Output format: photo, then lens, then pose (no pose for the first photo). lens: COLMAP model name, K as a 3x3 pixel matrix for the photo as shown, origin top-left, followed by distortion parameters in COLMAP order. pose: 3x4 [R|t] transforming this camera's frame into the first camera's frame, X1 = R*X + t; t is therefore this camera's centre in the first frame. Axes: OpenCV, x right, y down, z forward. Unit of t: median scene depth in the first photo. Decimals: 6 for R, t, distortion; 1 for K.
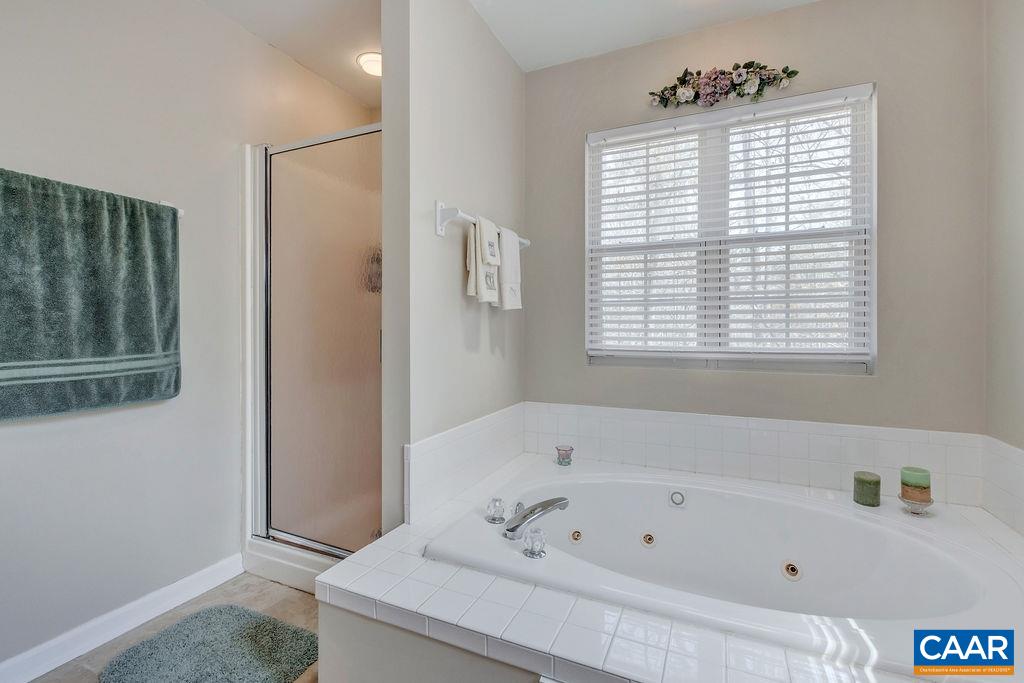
lens RADIAL K [[459.4, 0, 513.9], [0, 459.4, 328.3], [0, 0, 1]] dist [-0.001380, -0.000283]
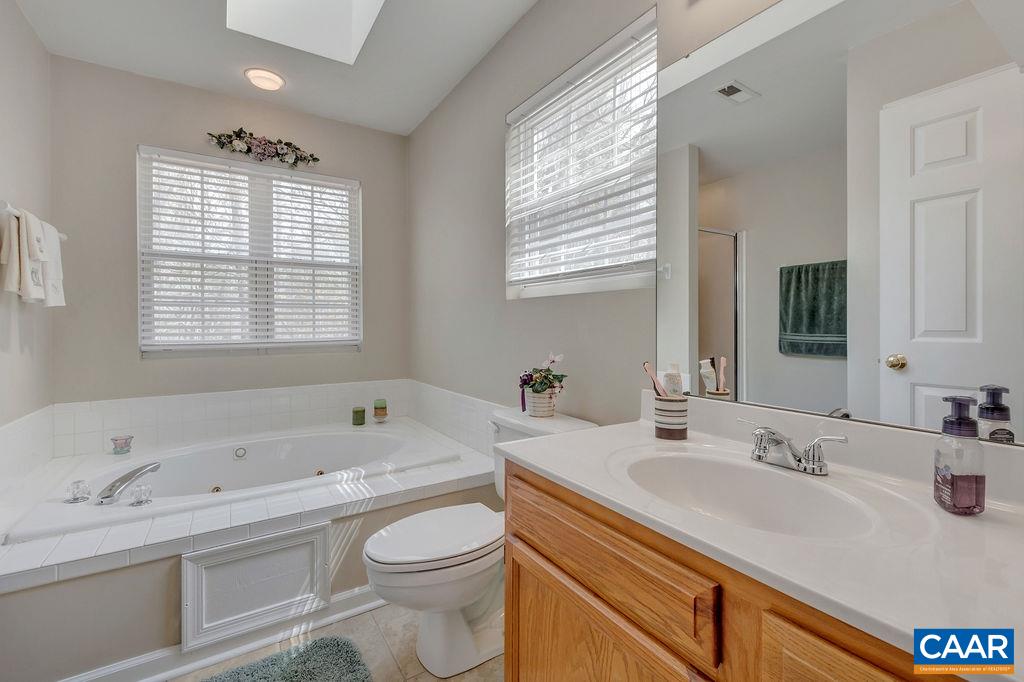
lens RADIAL K [[459.4, 0, 513.9], [0, 459.4, 327.8], [0, 0, 1]] dist [-0.001380, -0.000283]
pose [[0.548326, -0.007514, 0.836231, -0.298138], [0.006509, 0.999968, 0.004717, 0.006422], [-0.836239, 0.002857, 0.548357, -0.369684]]
